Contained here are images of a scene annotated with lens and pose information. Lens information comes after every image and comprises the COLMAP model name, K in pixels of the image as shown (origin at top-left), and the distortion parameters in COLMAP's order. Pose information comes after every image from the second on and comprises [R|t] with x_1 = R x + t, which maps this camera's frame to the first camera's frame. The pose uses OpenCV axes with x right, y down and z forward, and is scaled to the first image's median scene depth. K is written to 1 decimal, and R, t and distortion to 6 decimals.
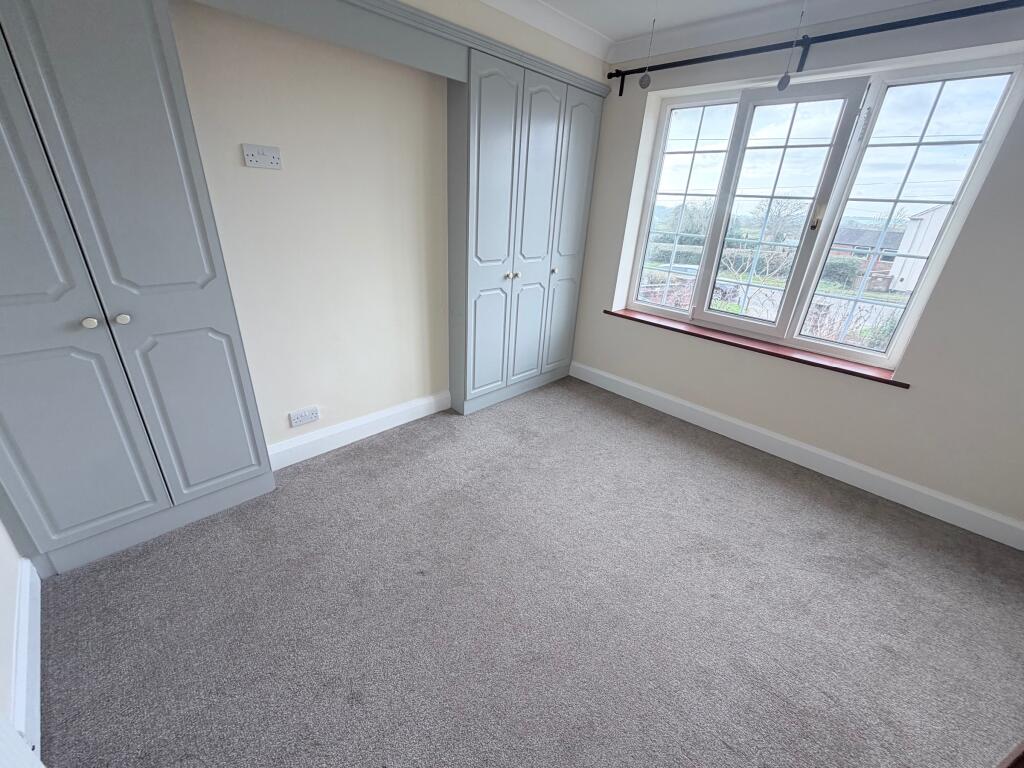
lens RADIAL K [[409.0, 0, 509.9], [0, 409.0, 380.1], [0, 0, 1]] dist [0.000847, -0.000242]
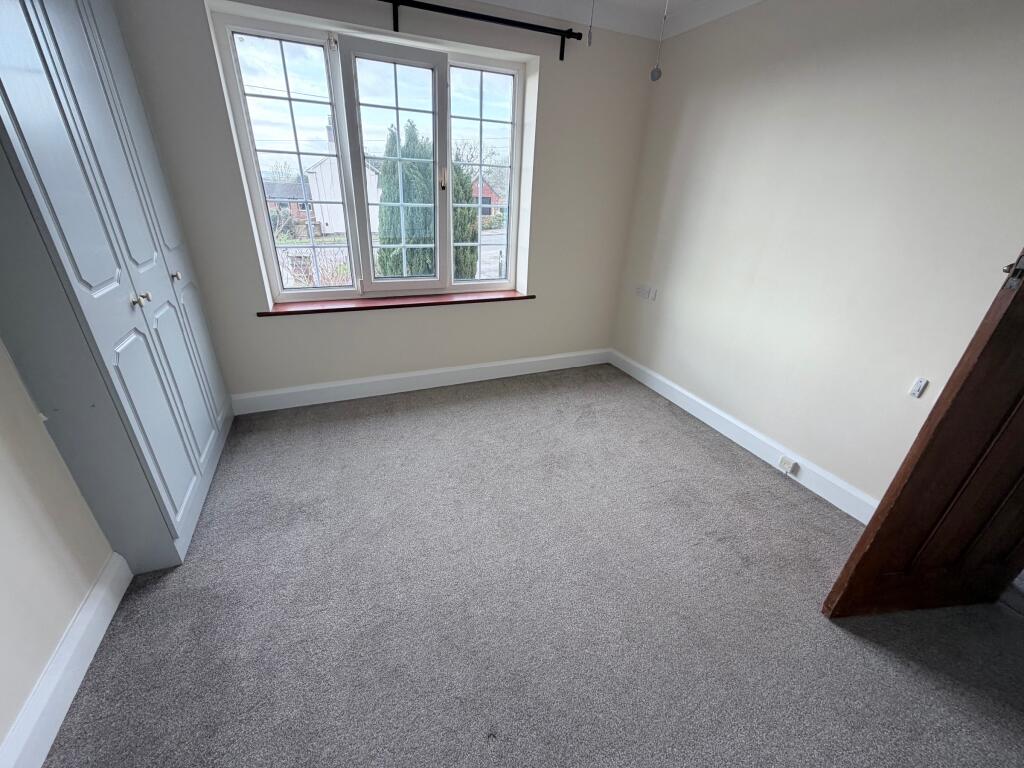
lens RADIAL K [[409.0, 0, 509.9], [0, 409.0, 380.1], [0, 0, 1]] dist [0.000847, -0.000242]
pose [[0.373654, -0.431515, 0.821083, -0.316938], [0.352636, 0.884820, 0.304536, -0.157245], [-0.857922, 0.175752, 0.482784, 0.333838]]
